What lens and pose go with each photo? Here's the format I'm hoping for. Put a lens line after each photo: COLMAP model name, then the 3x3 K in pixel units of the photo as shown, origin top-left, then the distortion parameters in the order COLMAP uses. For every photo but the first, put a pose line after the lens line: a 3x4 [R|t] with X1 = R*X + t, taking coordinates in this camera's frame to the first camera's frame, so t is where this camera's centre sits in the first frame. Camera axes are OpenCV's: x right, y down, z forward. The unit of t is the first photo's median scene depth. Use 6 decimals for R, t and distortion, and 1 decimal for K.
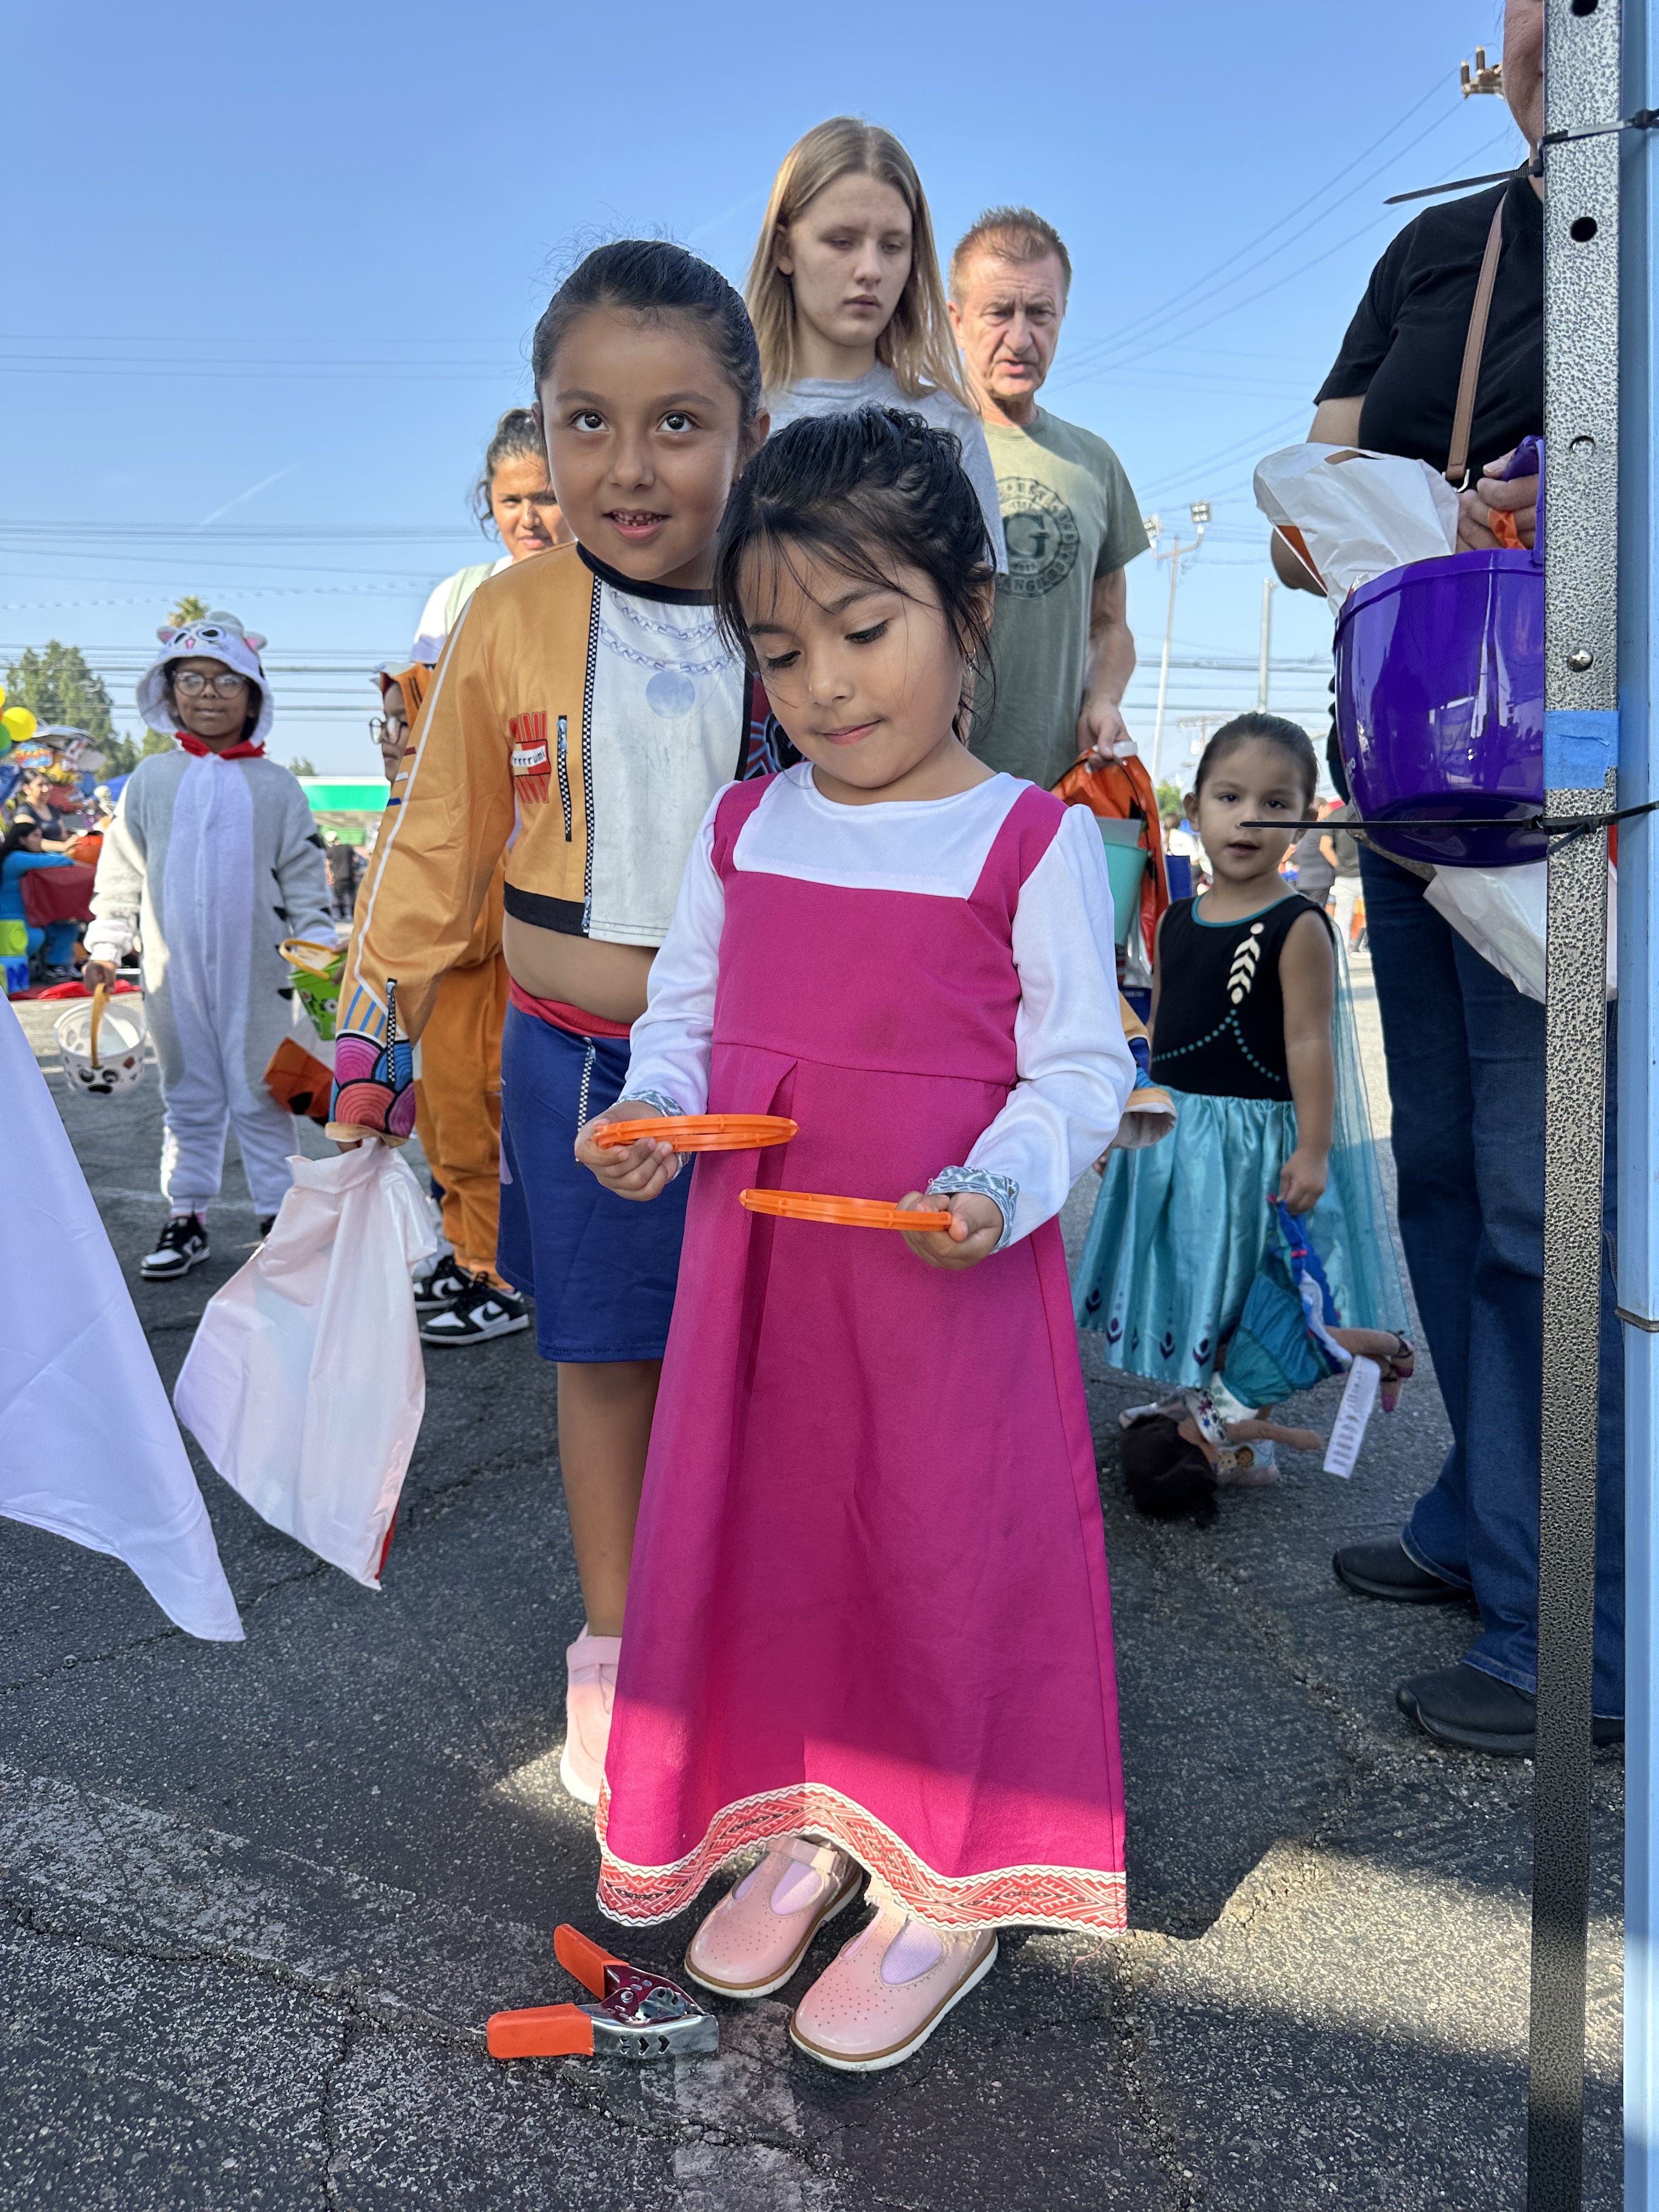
lens RADIAL K [[1579.5, 0, 822.7], [0, 1579.5, 1086.9], [0, 0, 1]] dist [0.001787, -0.013956]
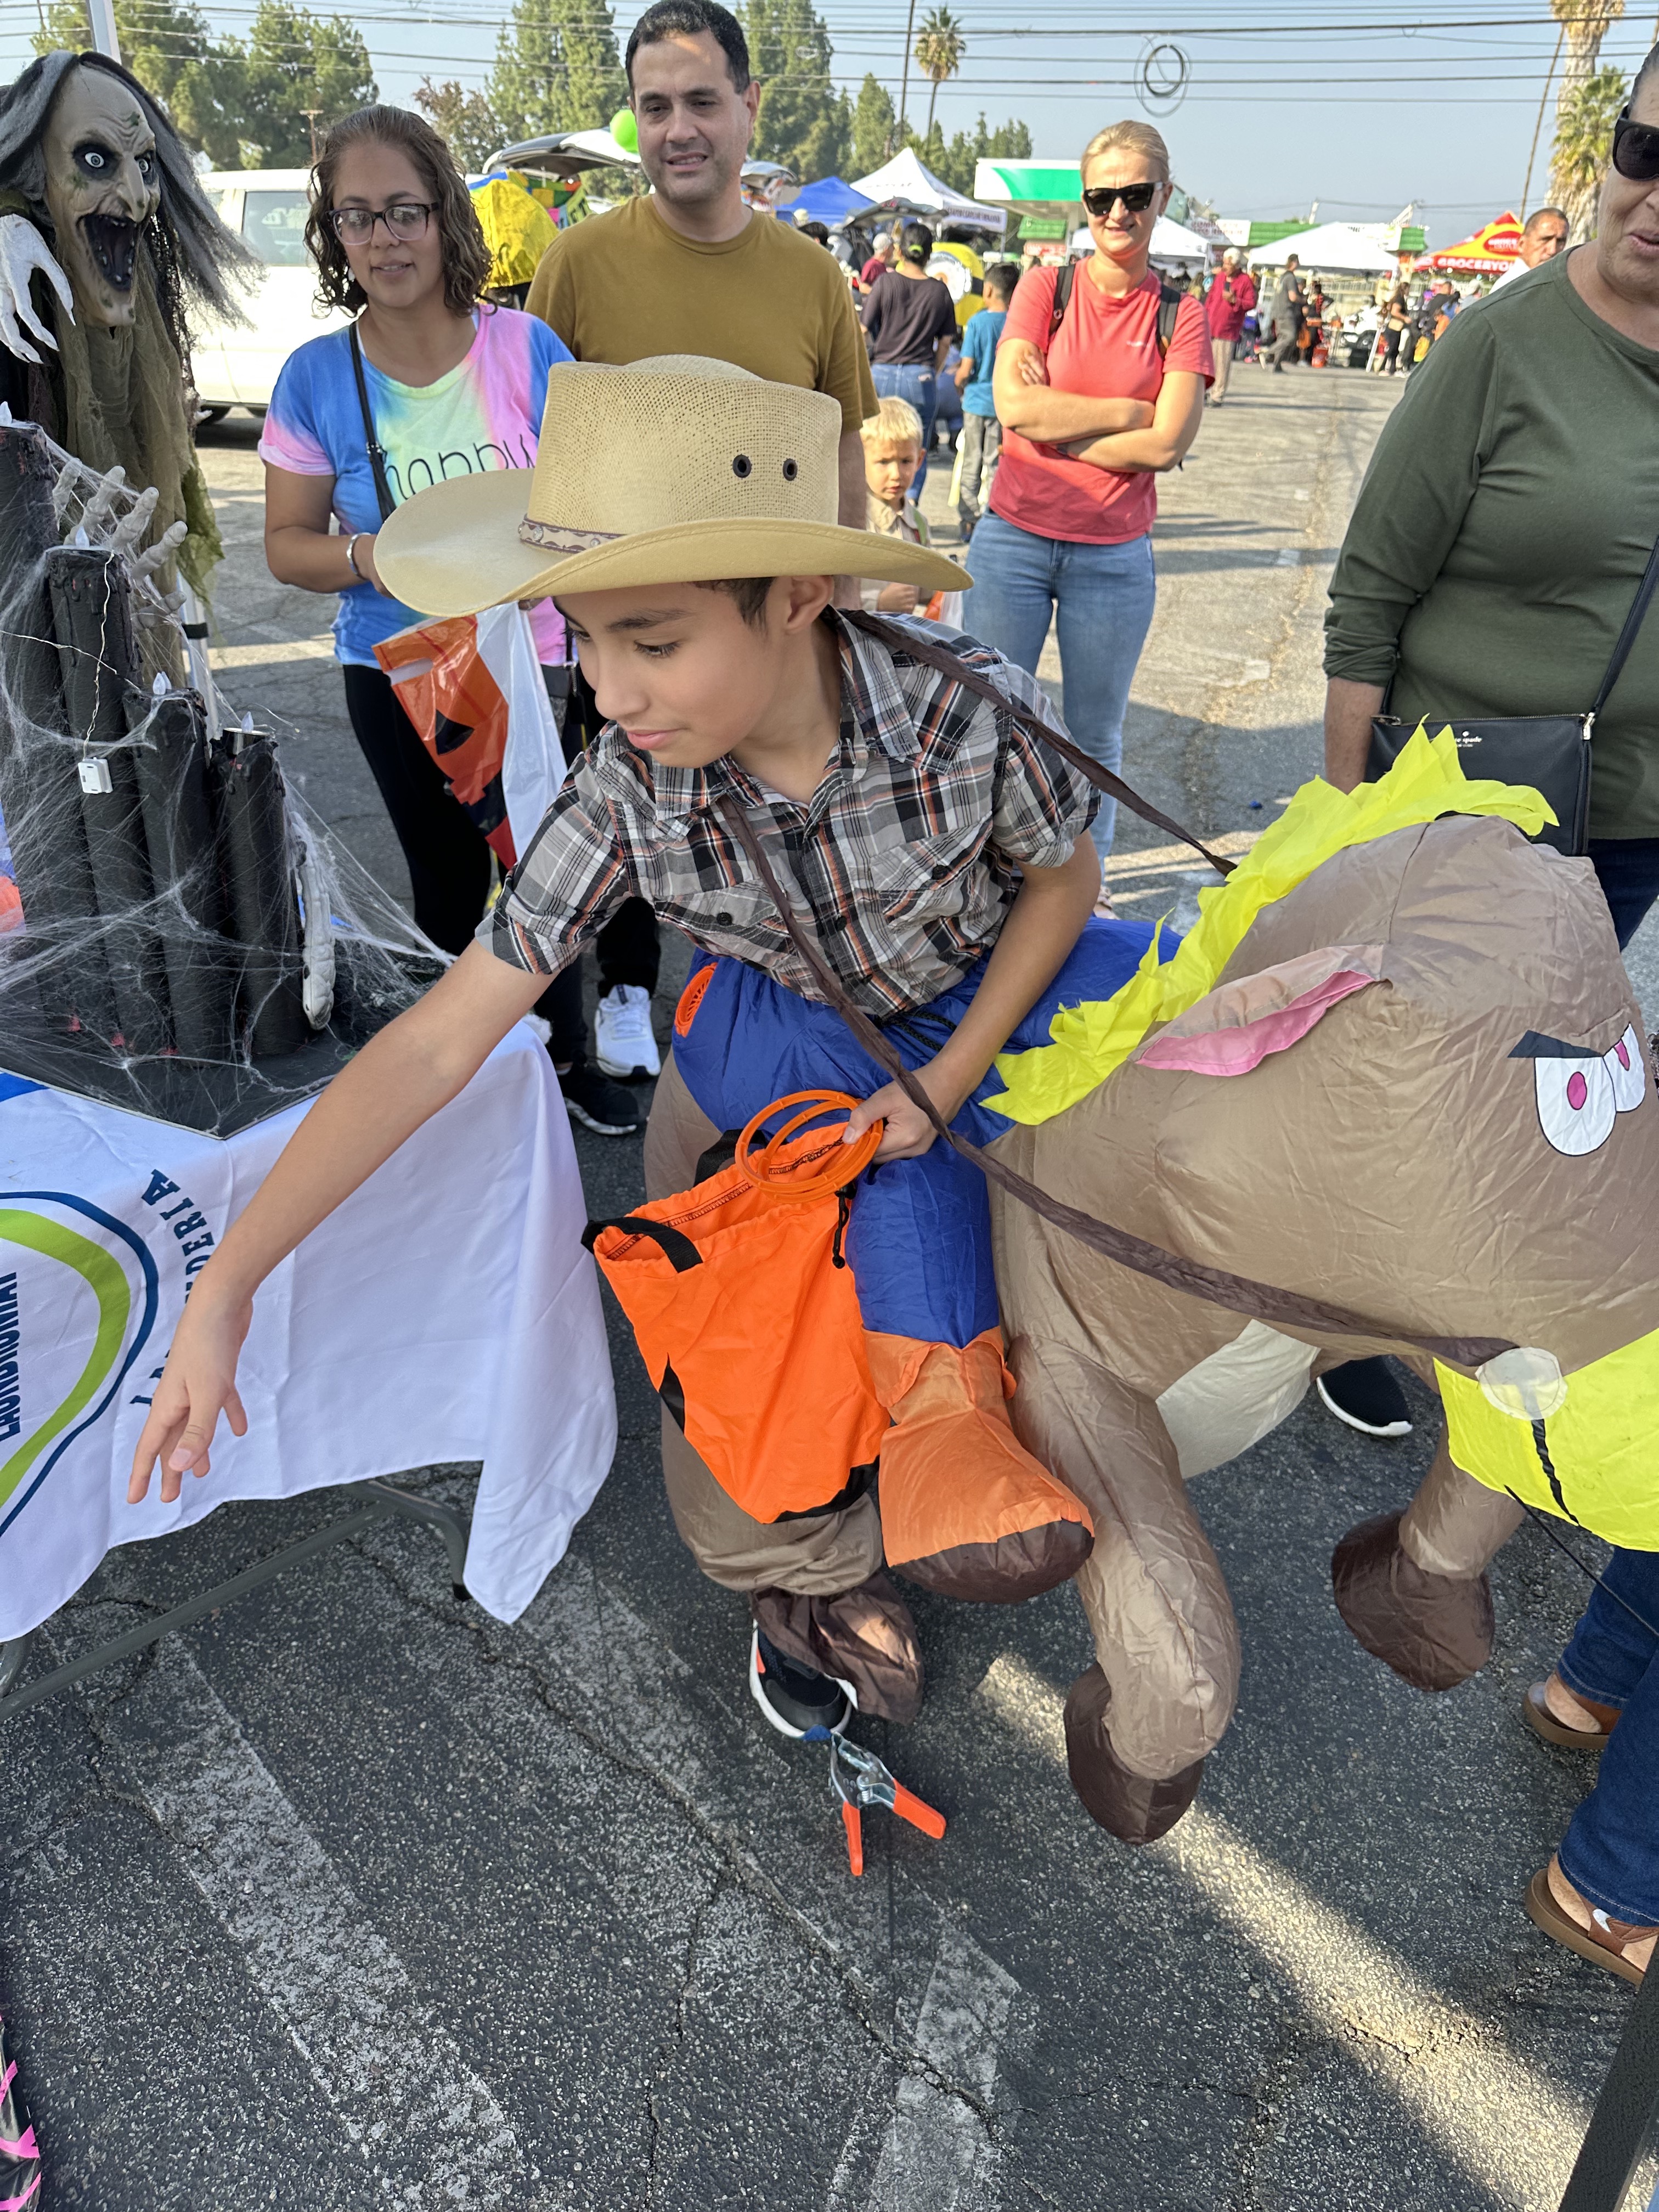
lens RADIAL K [[1579.5, 0, 818.4], [0, 1579.5, 1084.1], [0, 0, 1]] dist [0.001787, -0.013956]
pose [[0.912849, 0.227297, -0.339179, 0.098593], [-0.099647, 0.929621, 0.354789, -0.557335], [0.395951, -0.290070, 0.871253, -0.010781]]
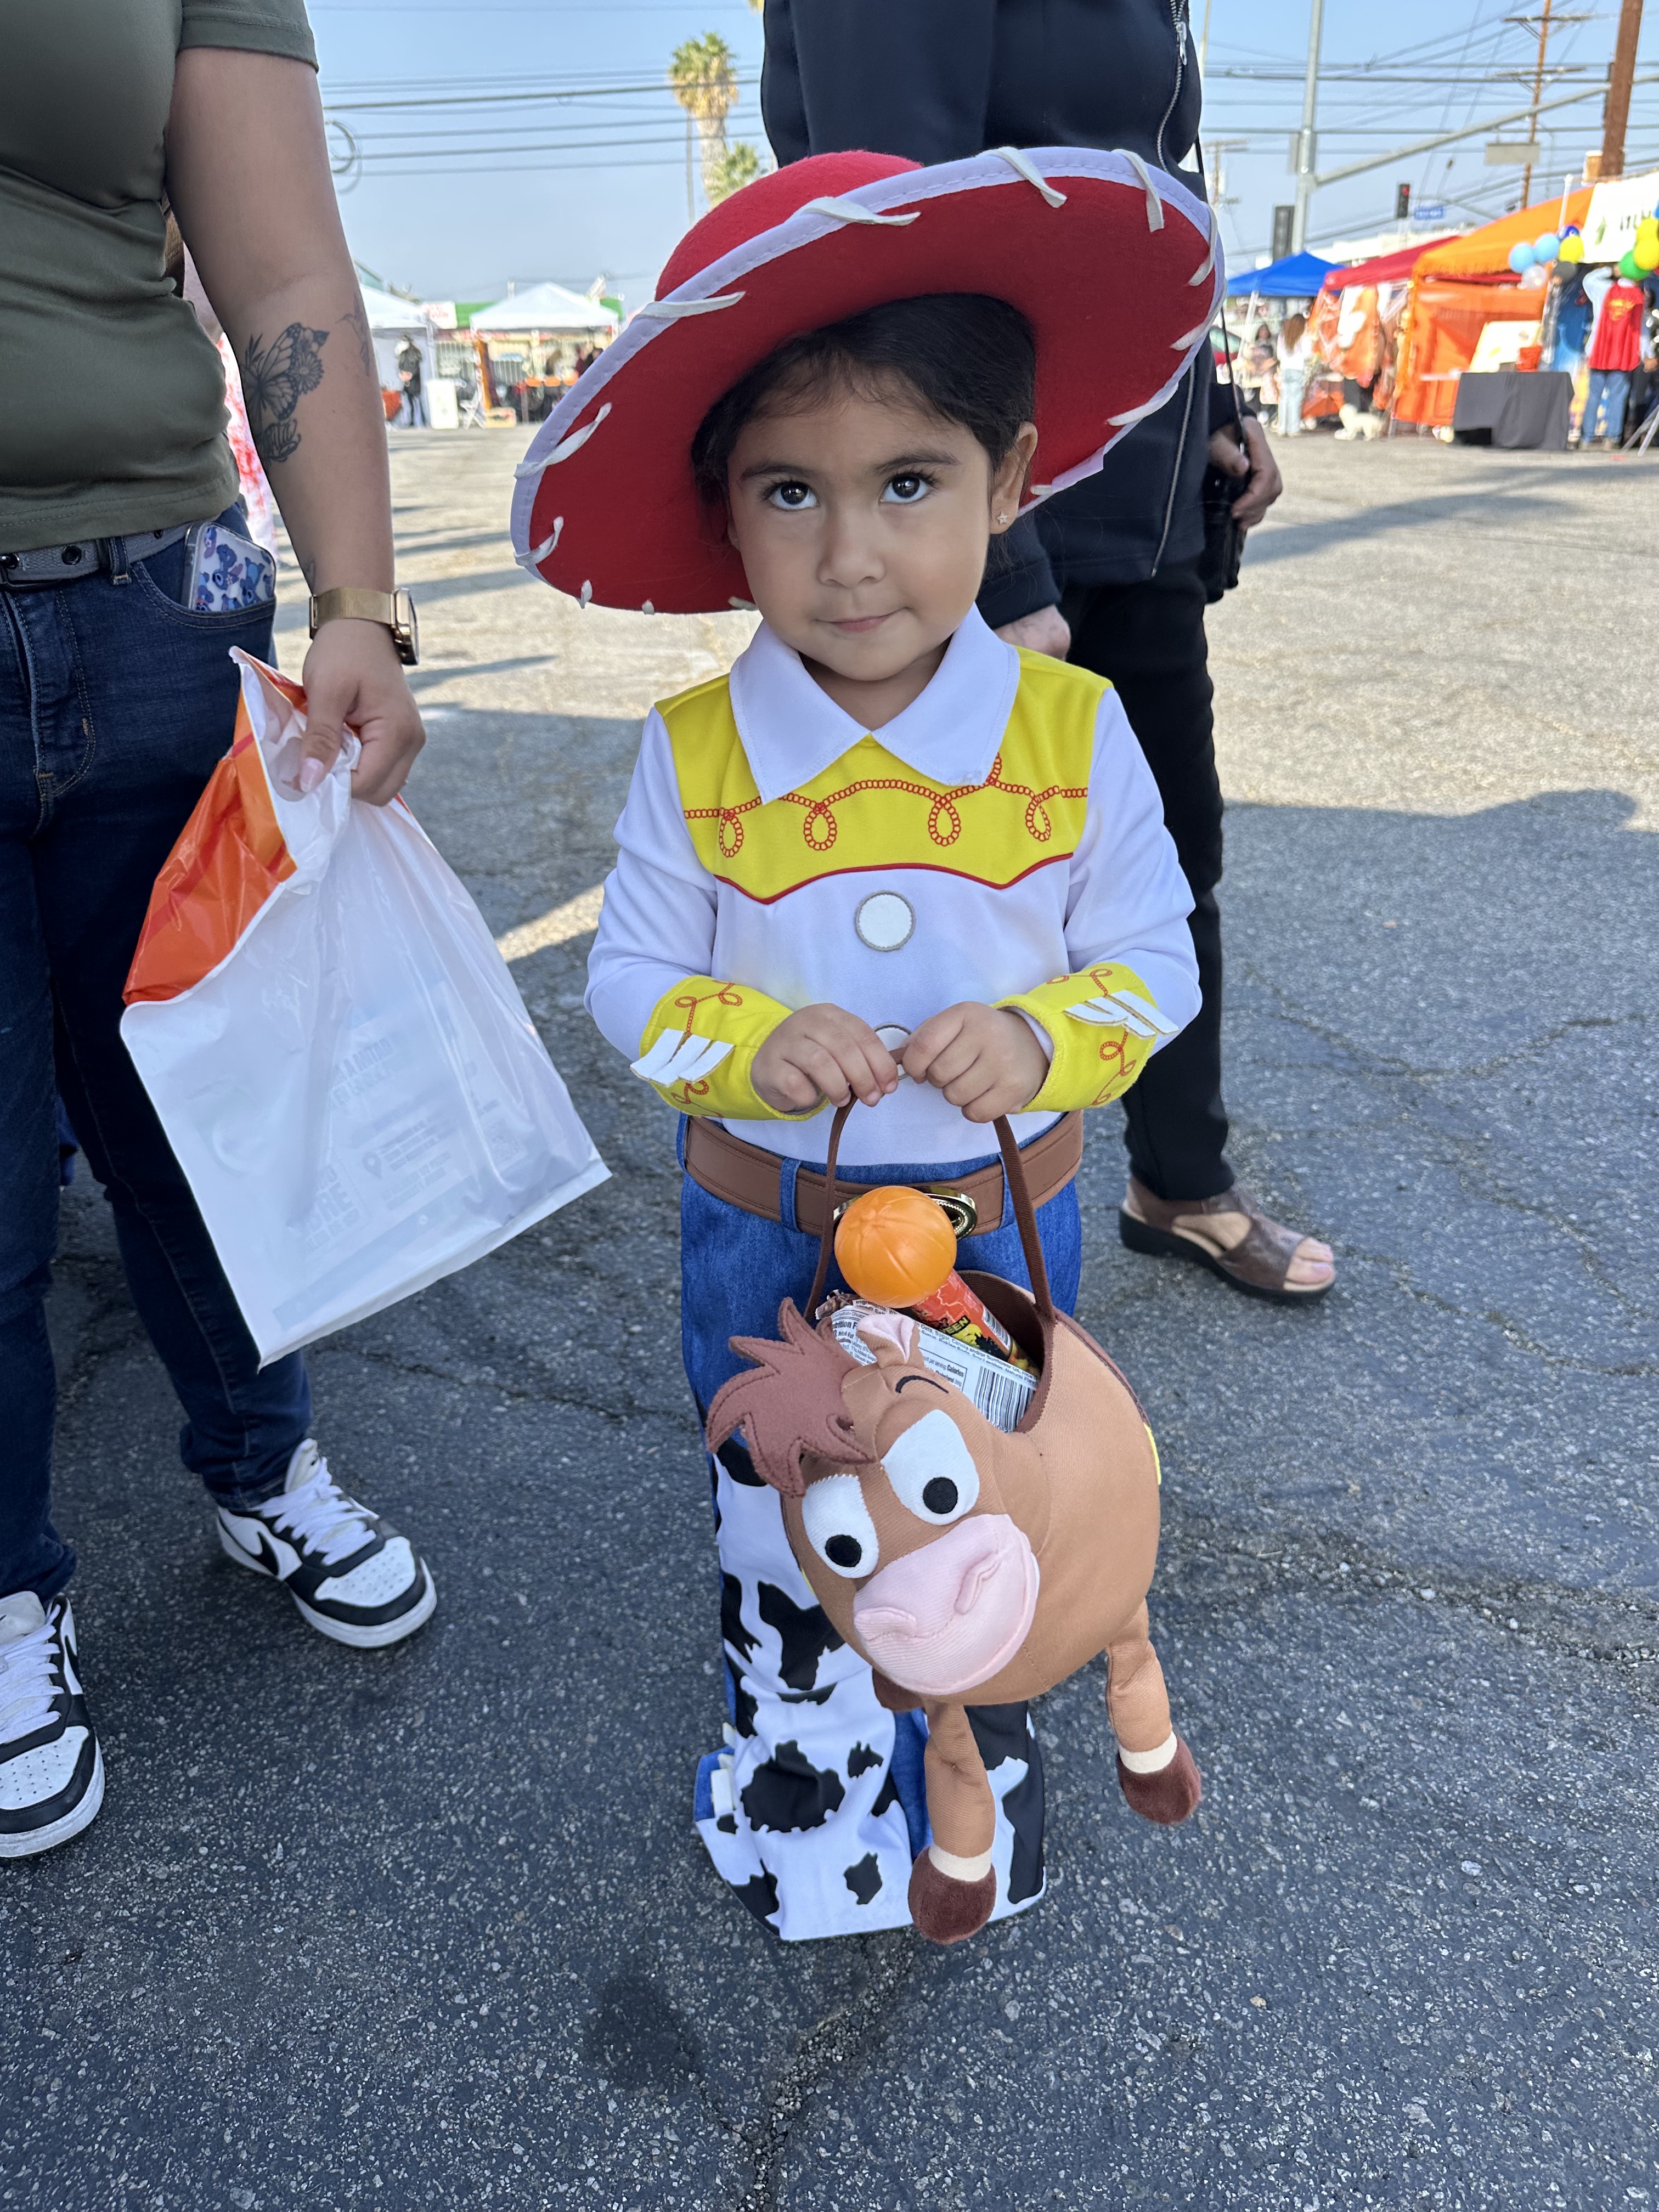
lens RADIAL K [[1579.5, 0, 826.9], [0, 1579.5, 1124.9], [0, 0, 1]] dist [0.001787, -0.013956]
pose [[0.999295, -0.035185, 0.013122, -0.450864], [0.029224, 0.948101, 0.316623, -0.257594], [-0.023581, -0.316016, 0.948461, 0.980242]]
